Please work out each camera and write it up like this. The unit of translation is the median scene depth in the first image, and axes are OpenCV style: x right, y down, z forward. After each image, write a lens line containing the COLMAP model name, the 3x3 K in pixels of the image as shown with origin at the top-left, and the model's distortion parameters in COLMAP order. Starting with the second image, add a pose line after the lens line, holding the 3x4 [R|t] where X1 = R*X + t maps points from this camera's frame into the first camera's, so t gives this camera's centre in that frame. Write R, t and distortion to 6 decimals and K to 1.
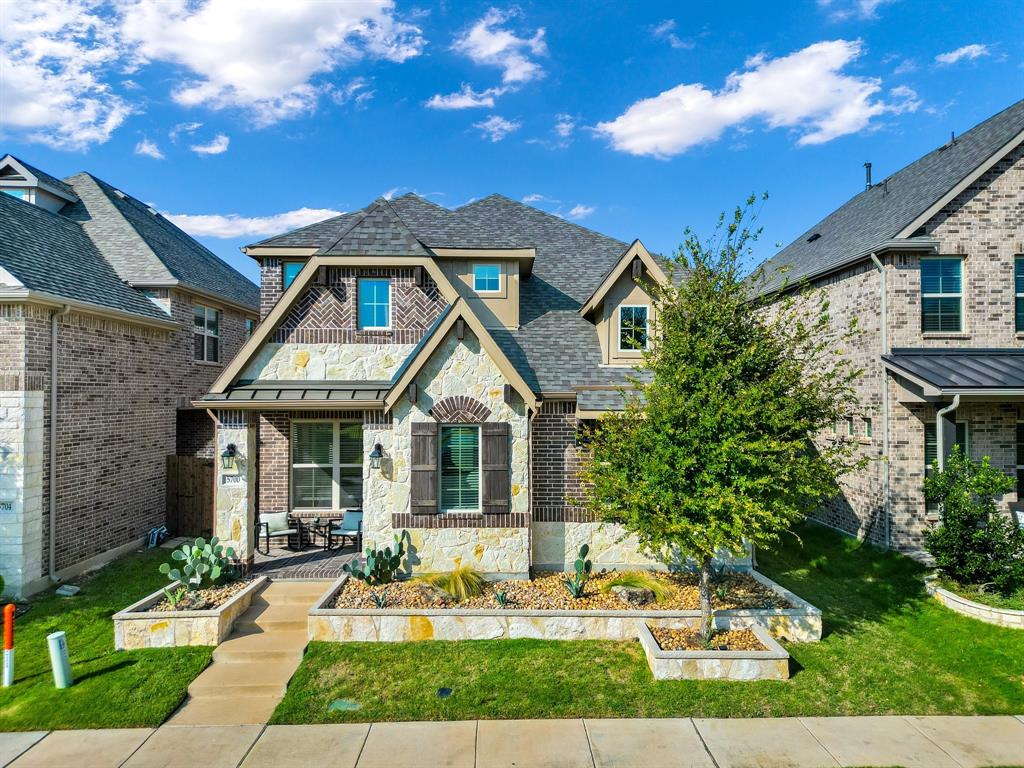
lens RADIAL K [[715.9, 0, 512.0], [0, 715.9, 384.0], [0, 0, 1]] dist [0.068823, -0.063498]
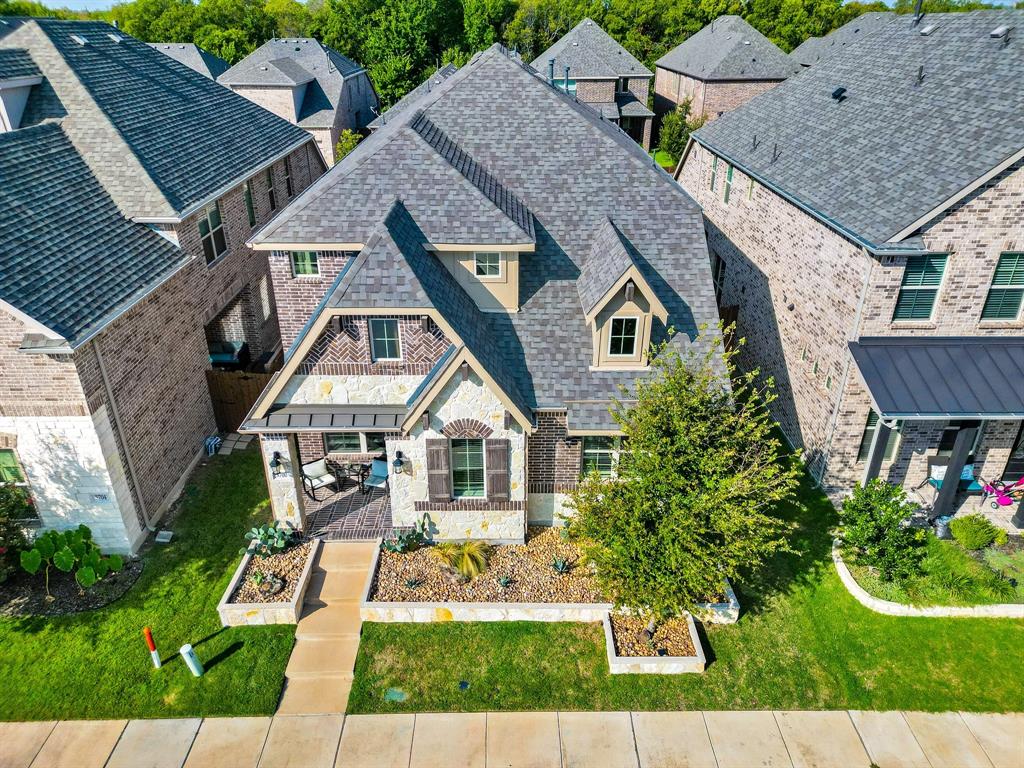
lens RADIAL K [[715.9, 0, 512.0], [0, 715.9, 384.0], [0, 0, 1]] dist [0.068823, -0.063498]
pose [[0.999991, 0.003012, -0.002988, 0.004525], [-0.001250, 0.882220, 0.470836, -0.575391], [0.004054, -0.470828, 0.882216, 0.004760]]
